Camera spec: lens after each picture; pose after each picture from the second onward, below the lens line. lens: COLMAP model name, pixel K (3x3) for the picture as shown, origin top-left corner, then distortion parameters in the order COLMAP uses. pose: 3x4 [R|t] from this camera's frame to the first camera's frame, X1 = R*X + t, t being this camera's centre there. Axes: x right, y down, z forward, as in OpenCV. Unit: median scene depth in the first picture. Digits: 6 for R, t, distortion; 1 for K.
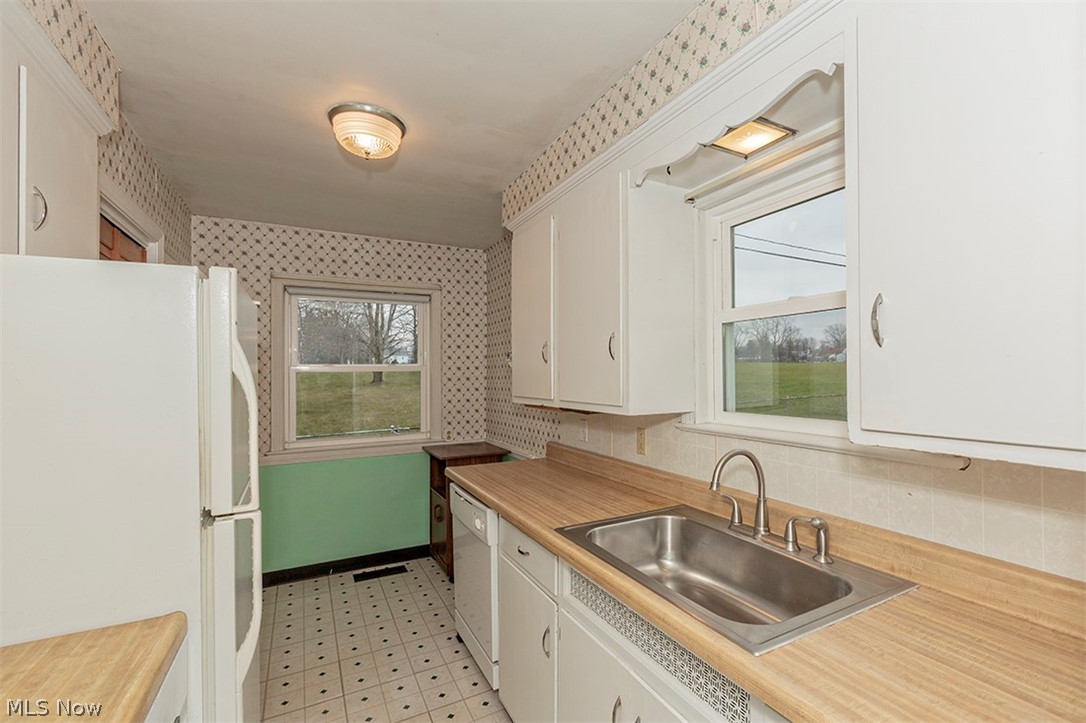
lens RADIAL K [[494.1, 0, 546.9], [0, 494.1, 373.5], [0, 0, 1]] dist [-0.000633, -0.000166]
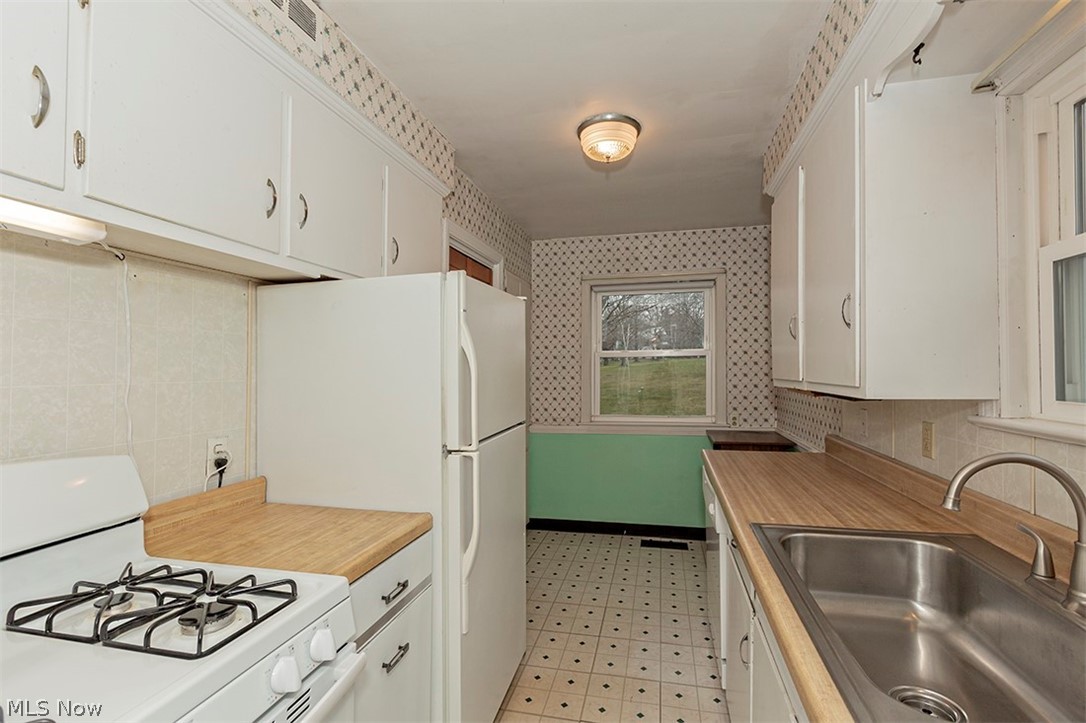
lens RADIAL K [[468.3, 0, 543.0], [0, 468.3, 361.5], [0, 0, 1]] dist [0.001726, 0.000183]
pose [[0.752110, -0.004230, -0.659024, 0.177007], [-0.001693, 0.999964, -0.008350, 0.022364], [0.659035, 0.007396, 0.752076, 0.081168]]
